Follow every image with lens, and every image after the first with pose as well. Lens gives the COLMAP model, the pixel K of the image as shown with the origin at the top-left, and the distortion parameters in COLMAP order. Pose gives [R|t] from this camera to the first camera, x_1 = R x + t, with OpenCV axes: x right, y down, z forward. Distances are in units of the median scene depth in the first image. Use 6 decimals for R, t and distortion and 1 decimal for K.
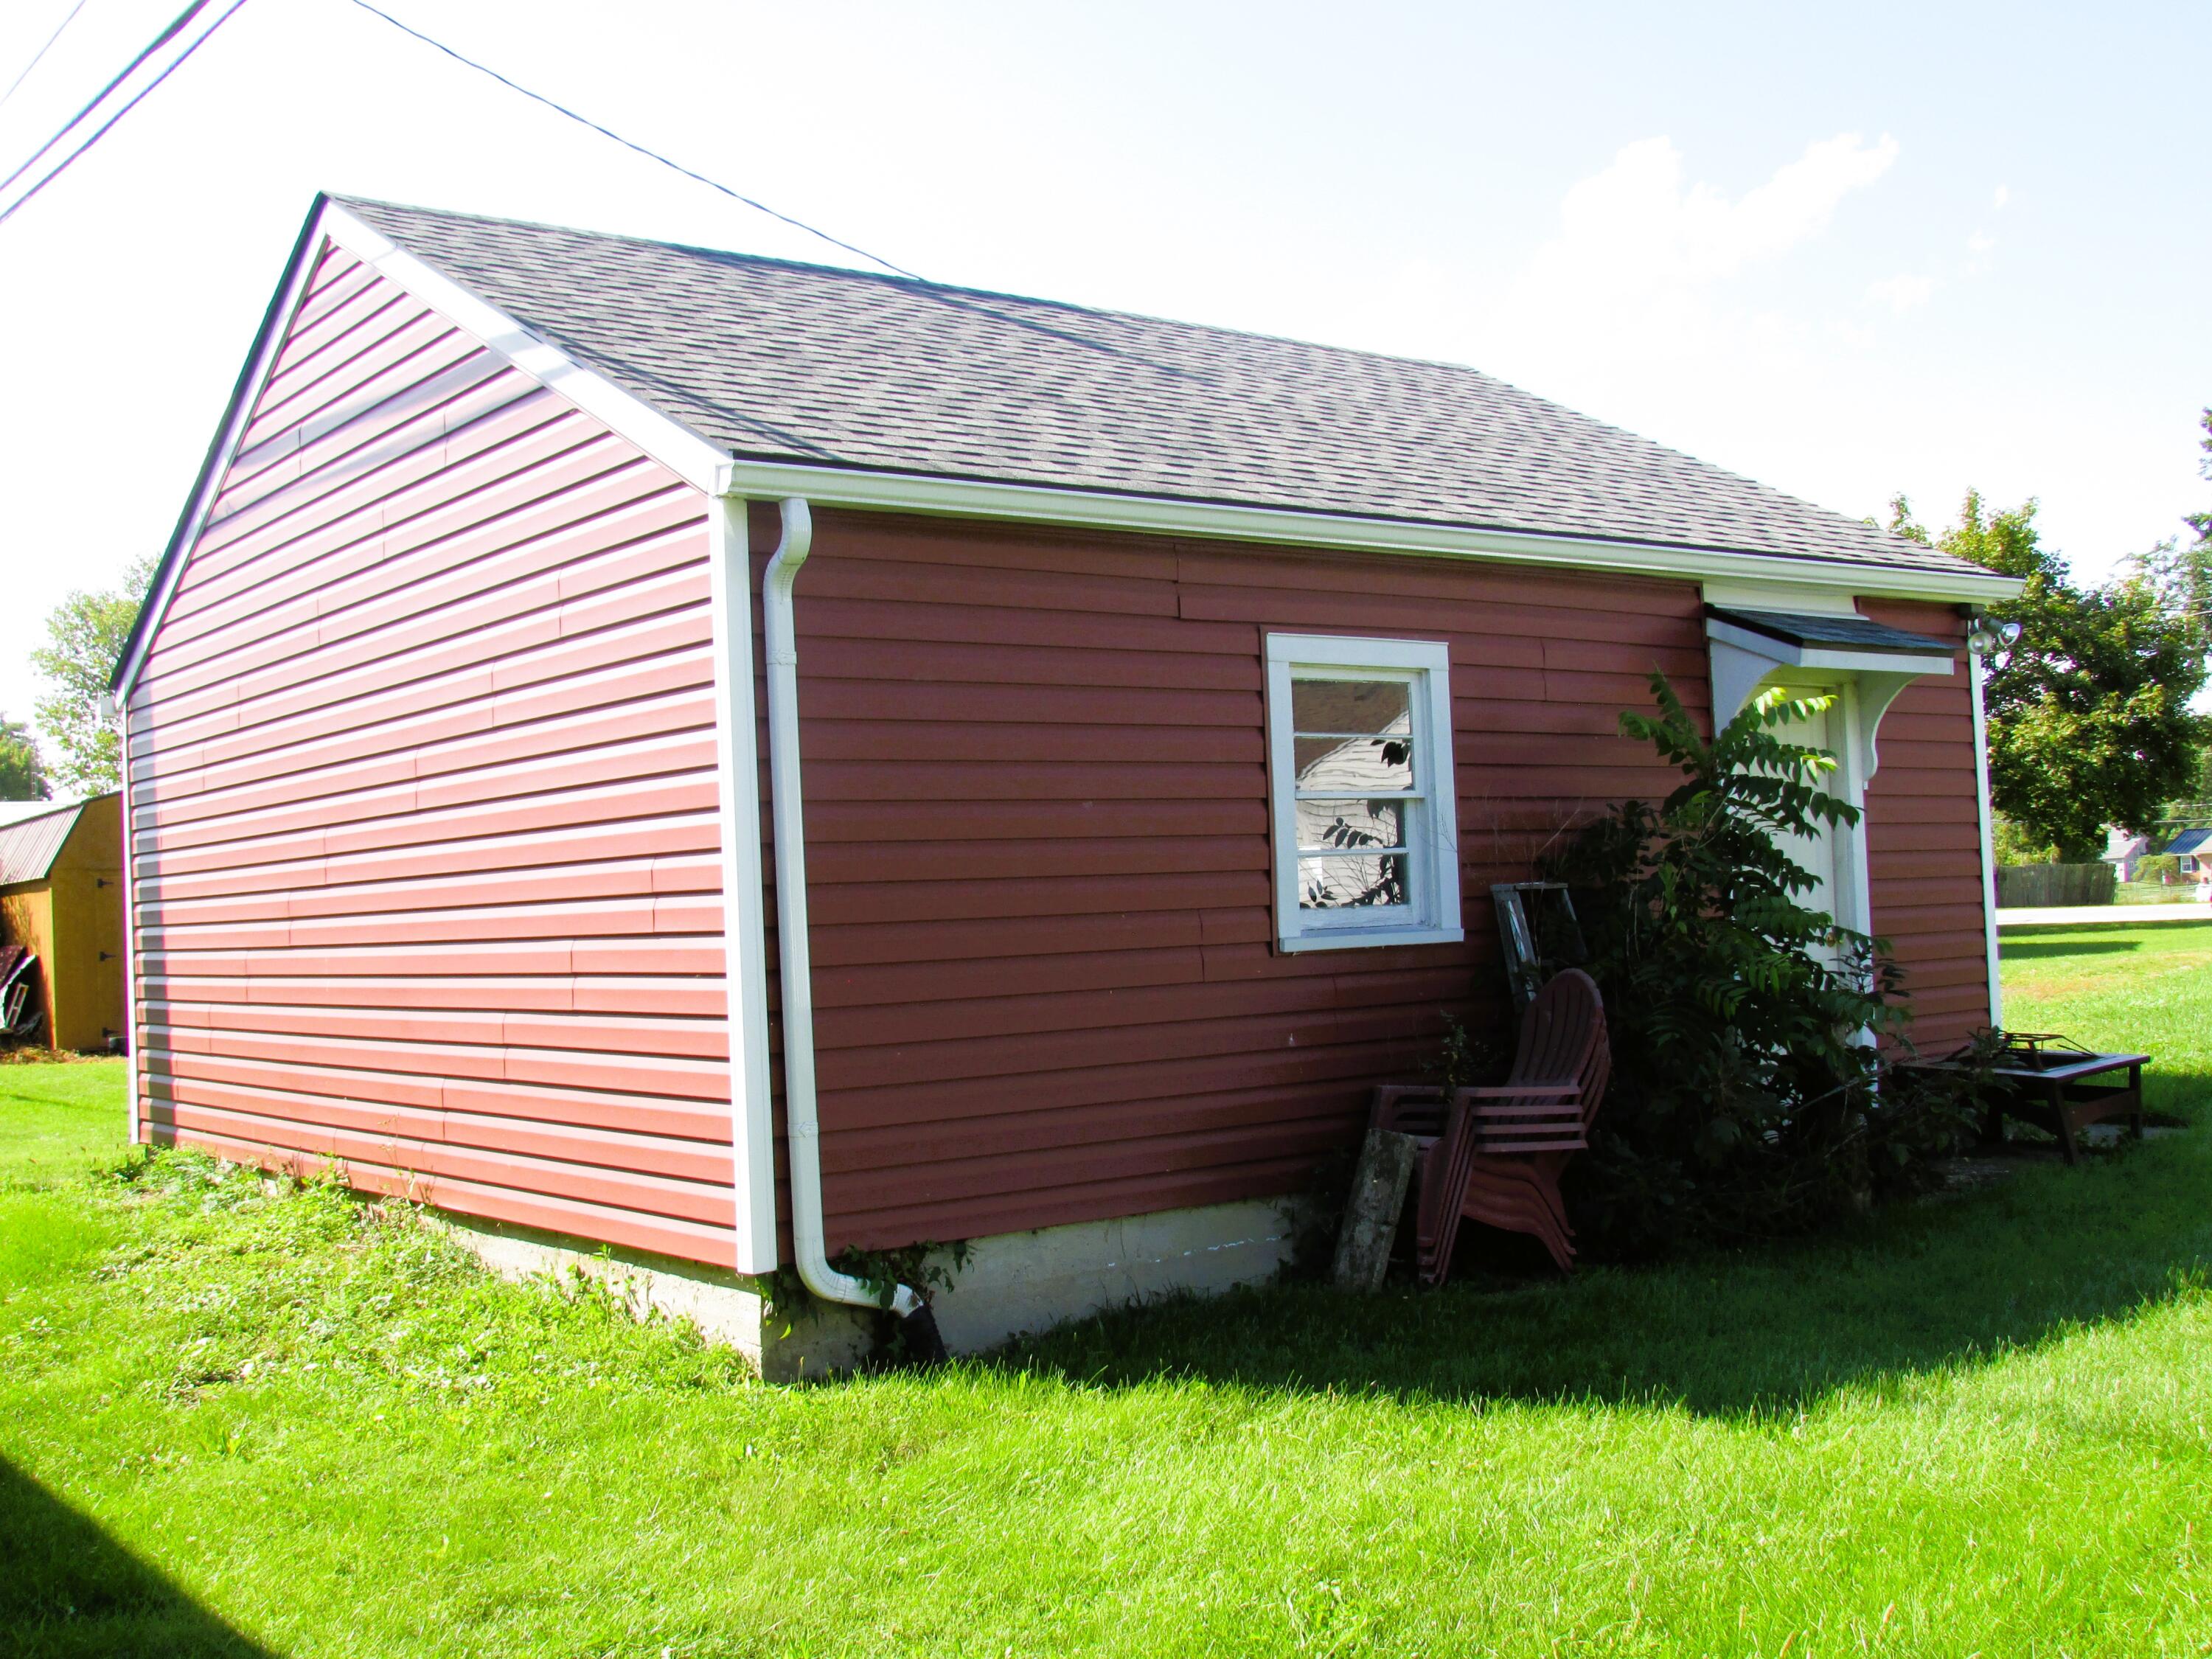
lens RADIAL K [[2331.2, 0, 1106.0], [0, 2331.2, 829.5], [0, 0, 1]] dist [0.001212, 0.004950]
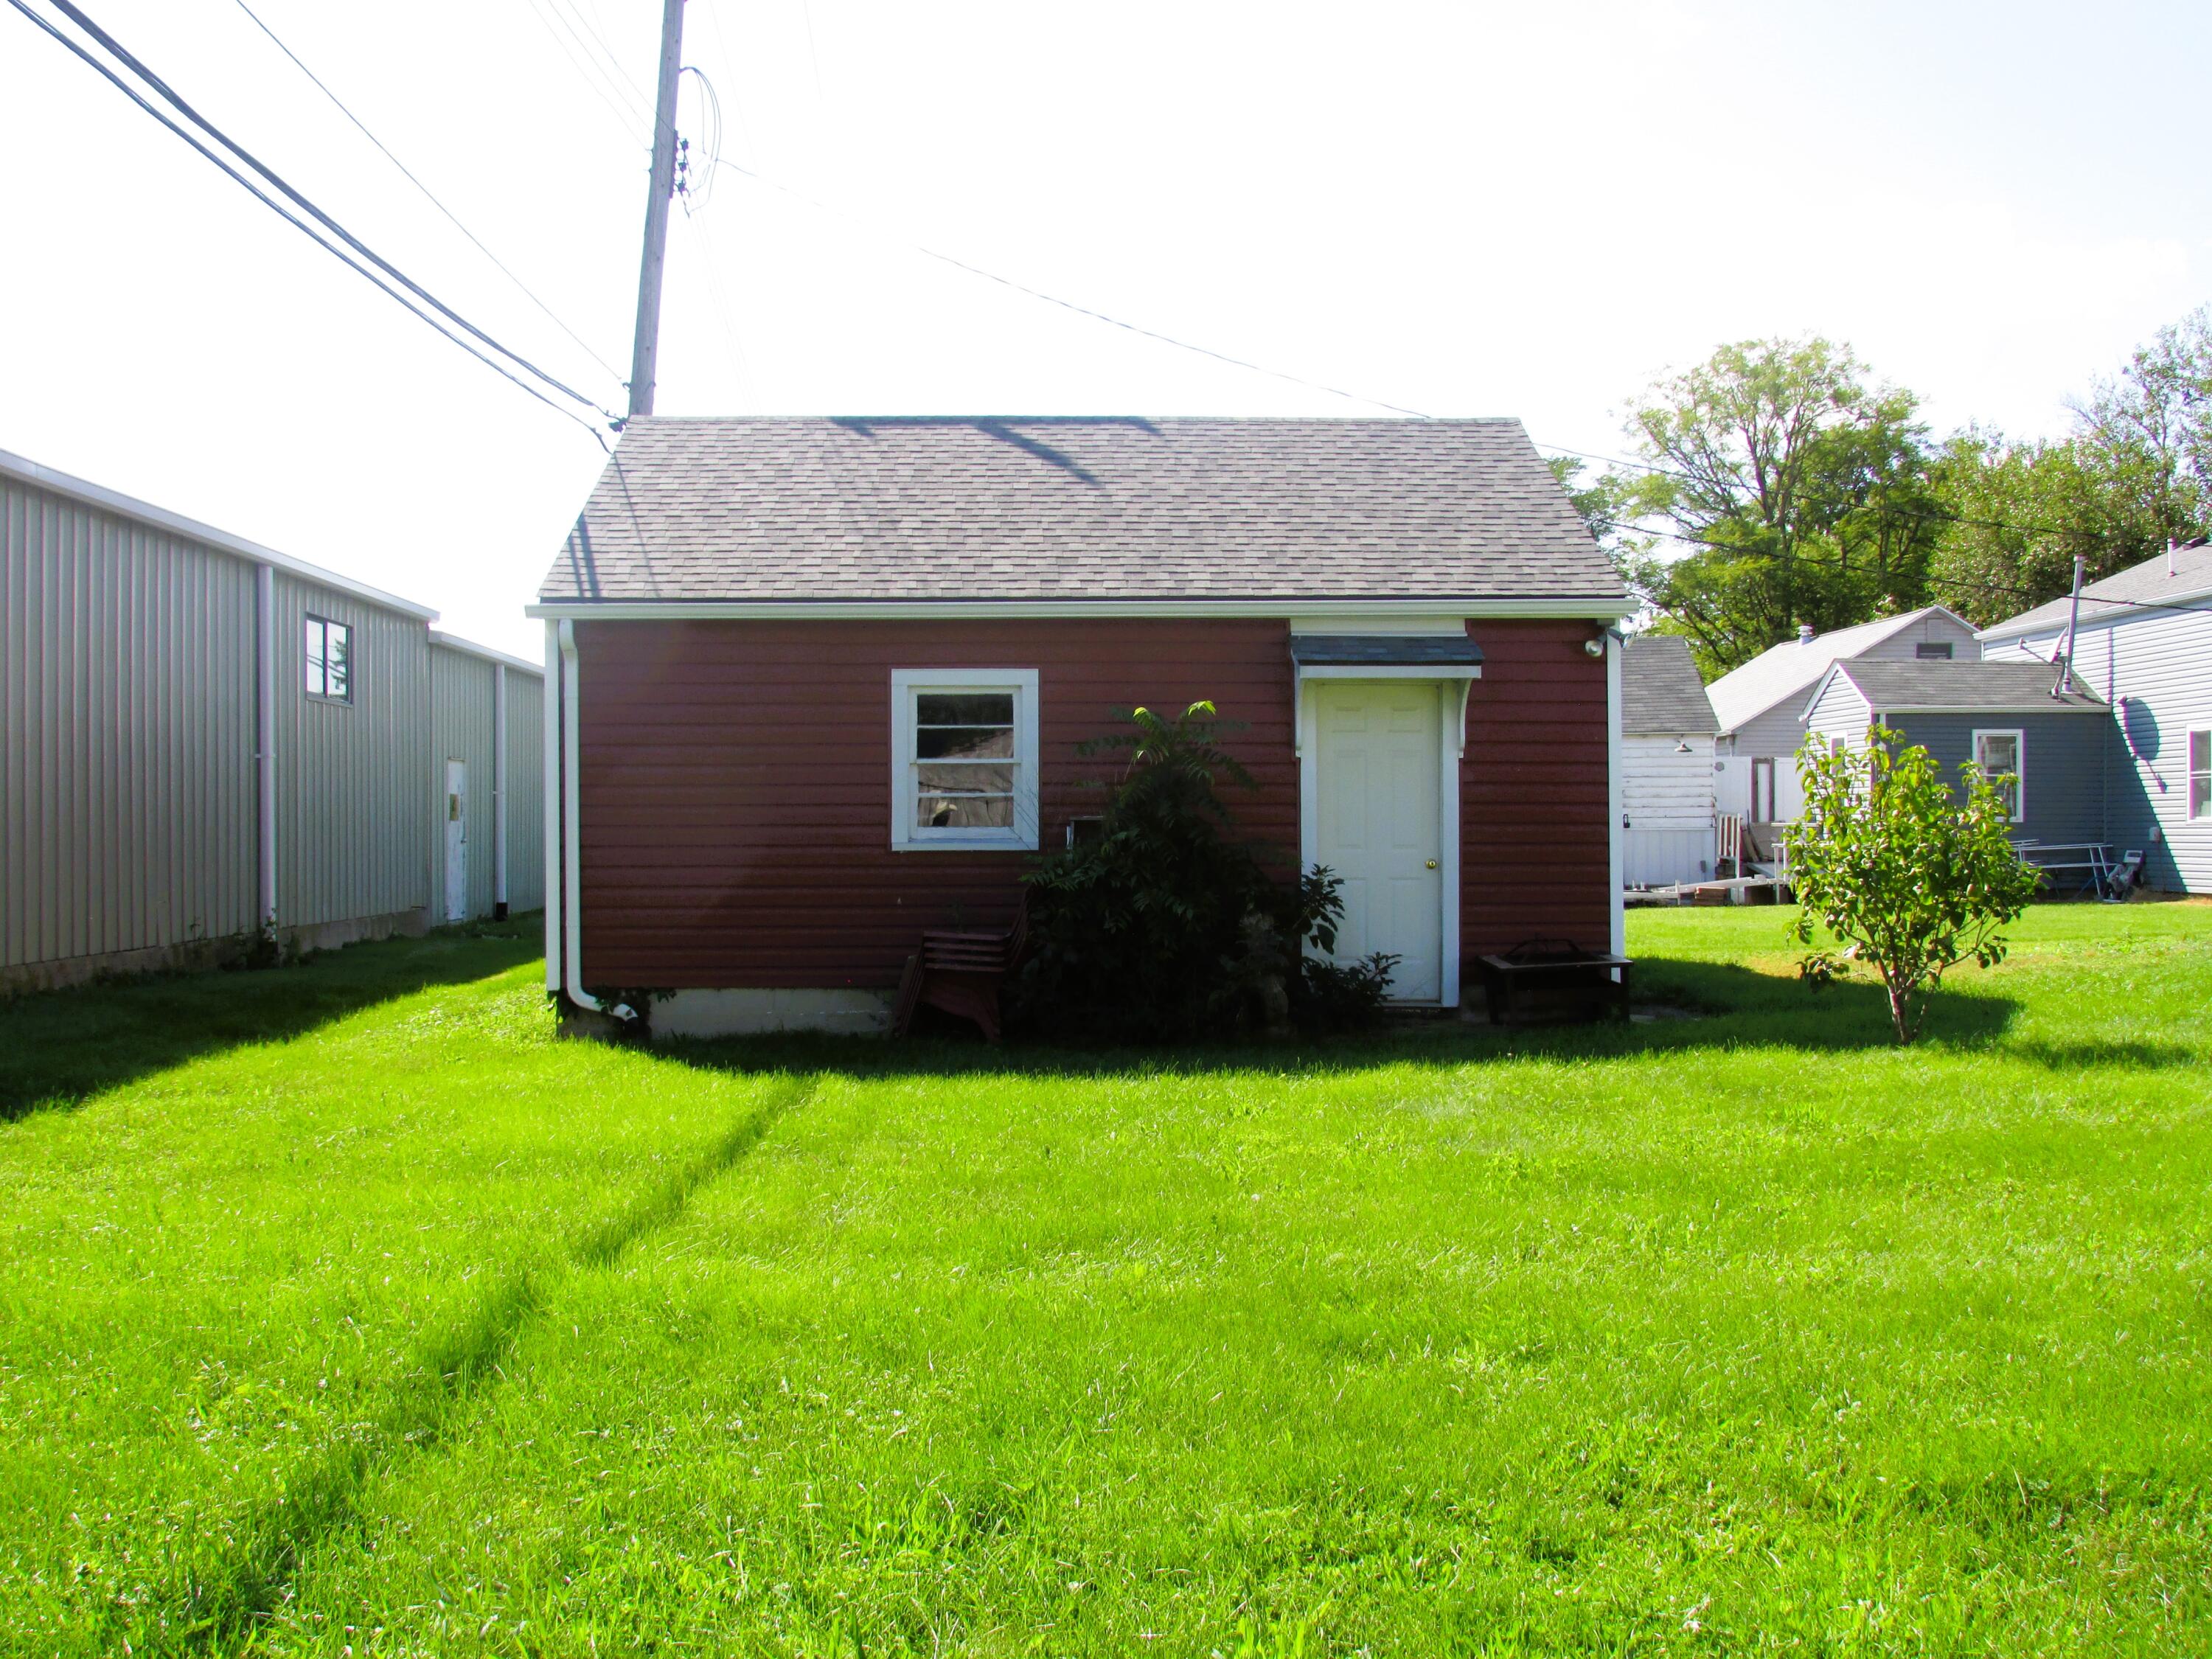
lens RADIAL K [[2199.2, 0, 1106.0], [0, 2199.2, 829.5], [0, 0, 1]] dist [-0.009533, -0.003513]
pose [[0.810731, 0.039124, -0.584110, 1.164955], [-0.011909, 0.998660, 0.050360, -0.048348], [0.585298, -0.033872, 0.810111, -0.249112]]
